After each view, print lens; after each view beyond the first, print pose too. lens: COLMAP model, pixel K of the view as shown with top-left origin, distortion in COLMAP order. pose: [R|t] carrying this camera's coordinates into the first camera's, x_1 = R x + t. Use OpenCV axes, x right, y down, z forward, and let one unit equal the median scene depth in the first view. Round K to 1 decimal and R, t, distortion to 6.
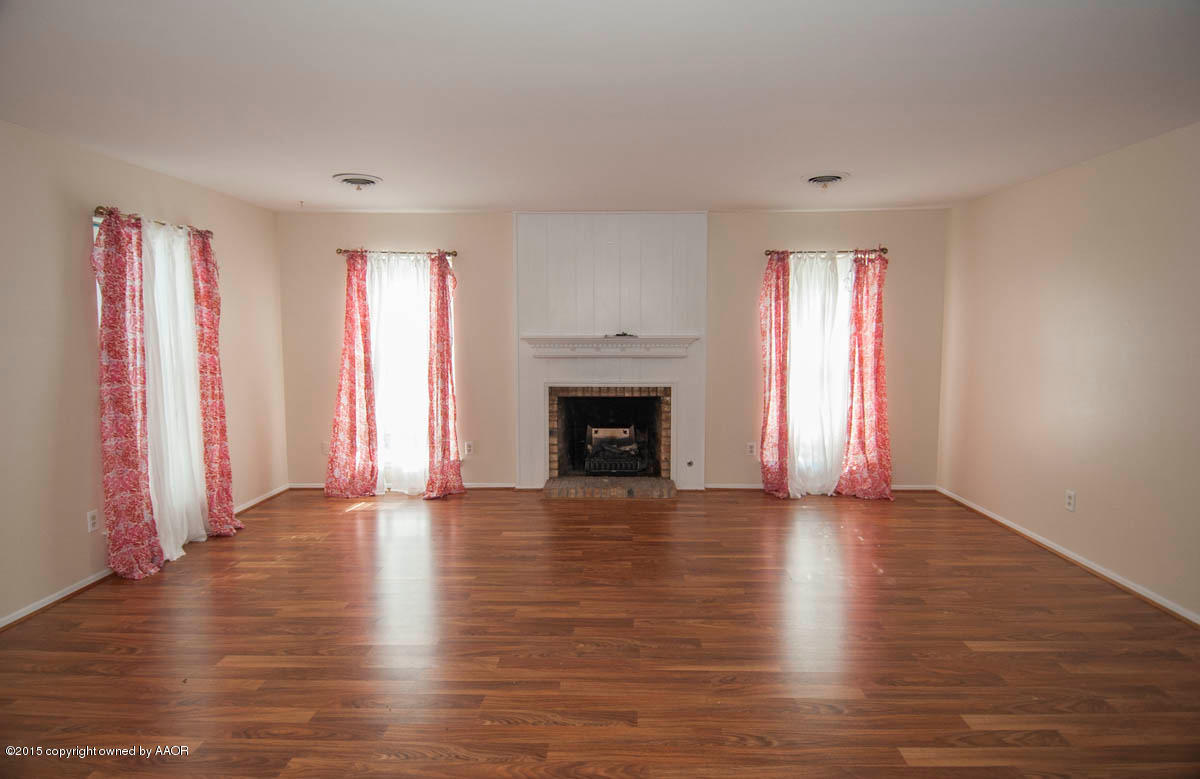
lens RADIAL K [[634.4, 0, 605.7], [0, 634.4, 358.5], [0, 0, 1]] dist [0.053106, -0.059214]
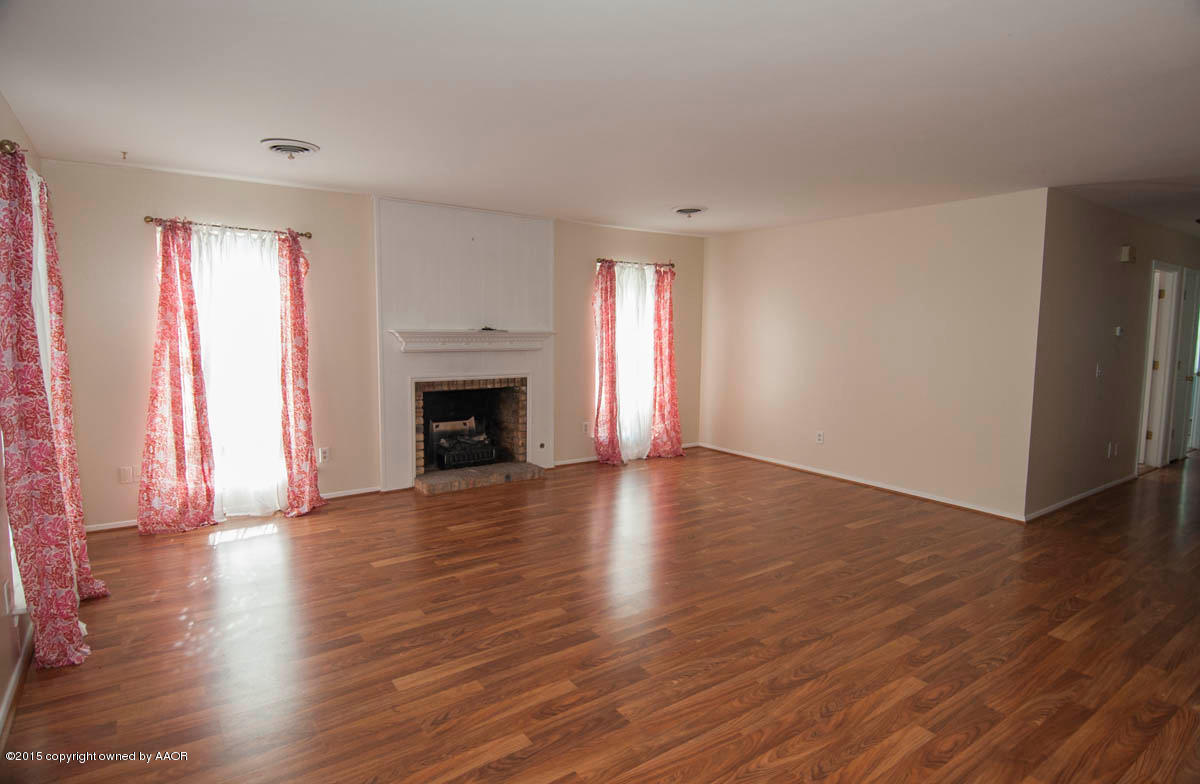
lens RADIAL K [[634.4, 0, 605.7], [0, 634.4, 361.0], [0, 0, 1]] dist [0.053106, -0.059214]
pose [[0.803647, -0.024044, 0.594621, -0.439880], [0.015503, 0.999690, 0.019470, -0.002338], [-0.594905, -0.006428, 0.803770, 0.043950]]
